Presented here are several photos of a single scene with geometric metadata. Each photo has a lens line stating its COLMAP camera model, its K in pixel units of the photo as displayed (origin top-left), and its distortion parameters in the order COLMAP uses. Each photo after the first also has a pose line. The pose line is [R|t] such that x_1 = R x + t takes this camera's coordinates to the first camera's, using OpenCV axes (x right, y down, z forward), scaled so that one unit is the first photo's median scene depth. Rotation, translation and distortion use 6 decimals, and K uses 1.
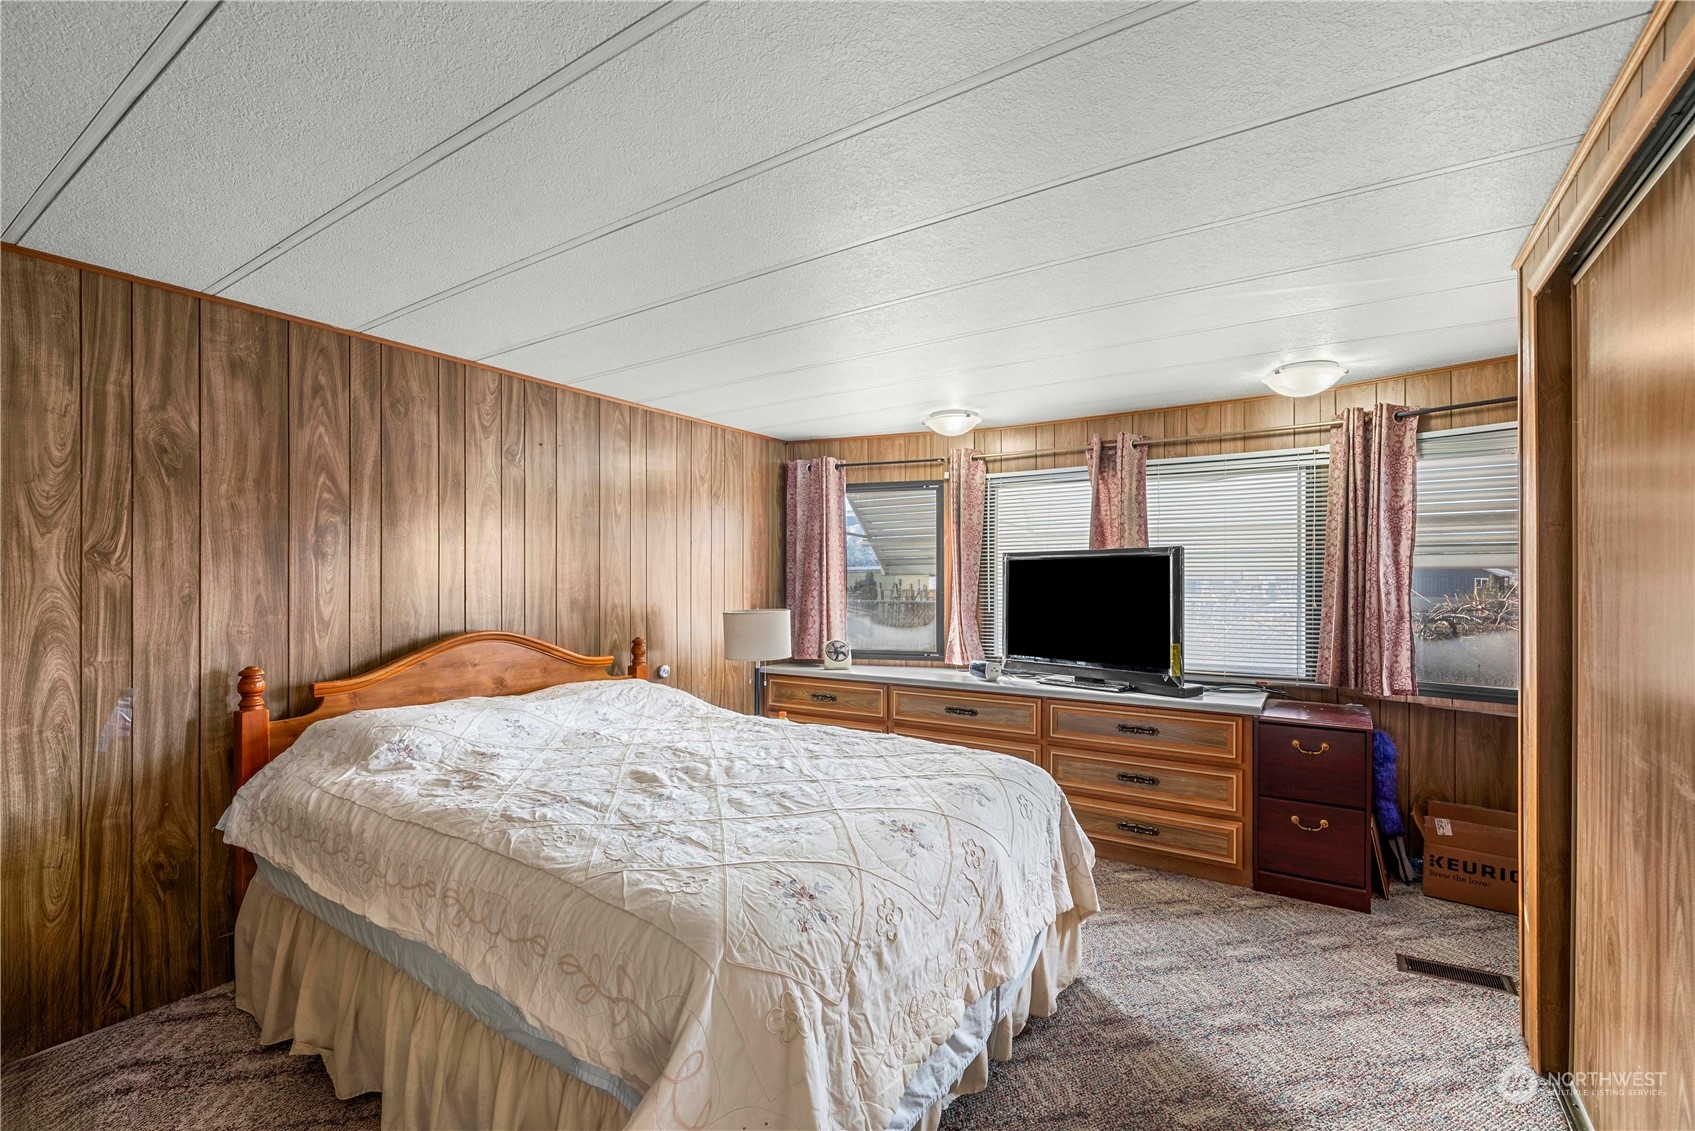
lens RADIAL K [[763.8, 0, 855.1], [0, 763.8, 573.3], [0, 0, 1]] dist [-0.000468, -0.000353]
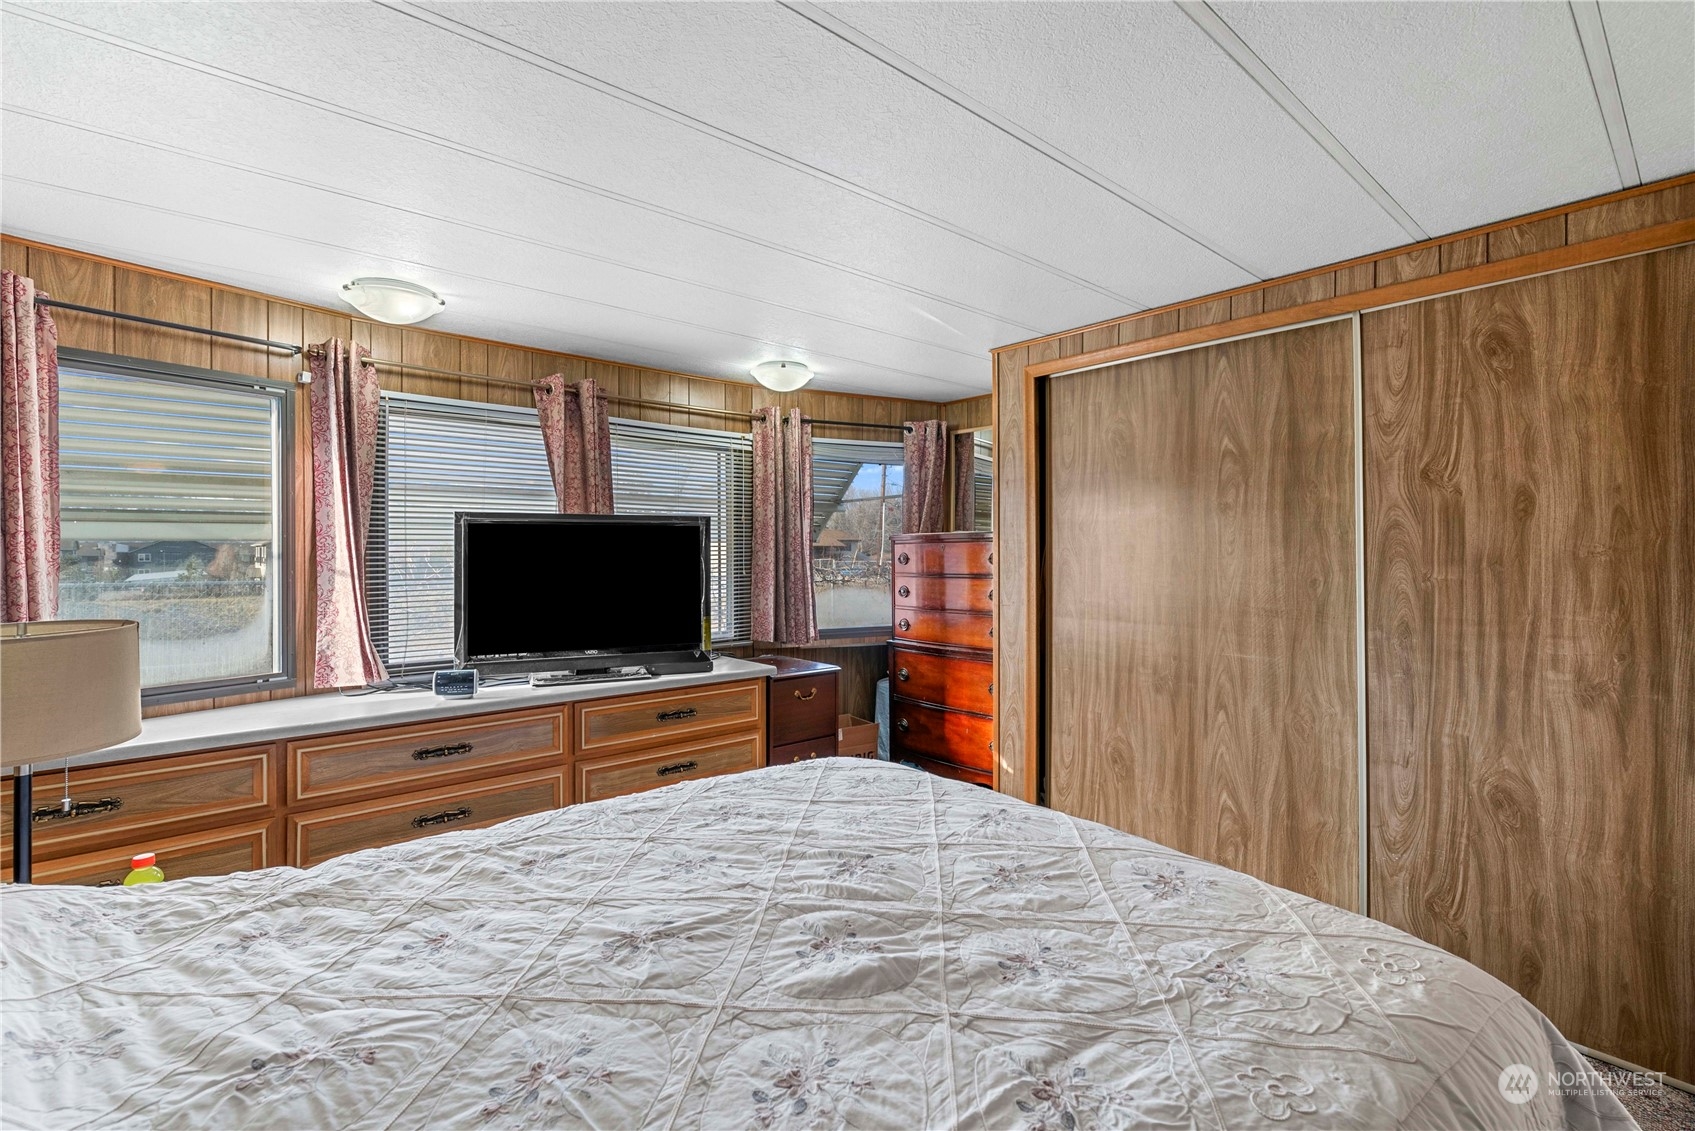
lens RADIAL K [[760.7, 0, 850.2], [0, 760.7, 544.4], [0, 0, 1]] dist [-0.004608, -0.000607]
pose [[0.265570, 0.007063, 0.964066, -0.423276], [-0.008755, 0.999950, -0.004914, 0.003334], [-0.964052, -0.007135, 0.265619, 0.520231]]
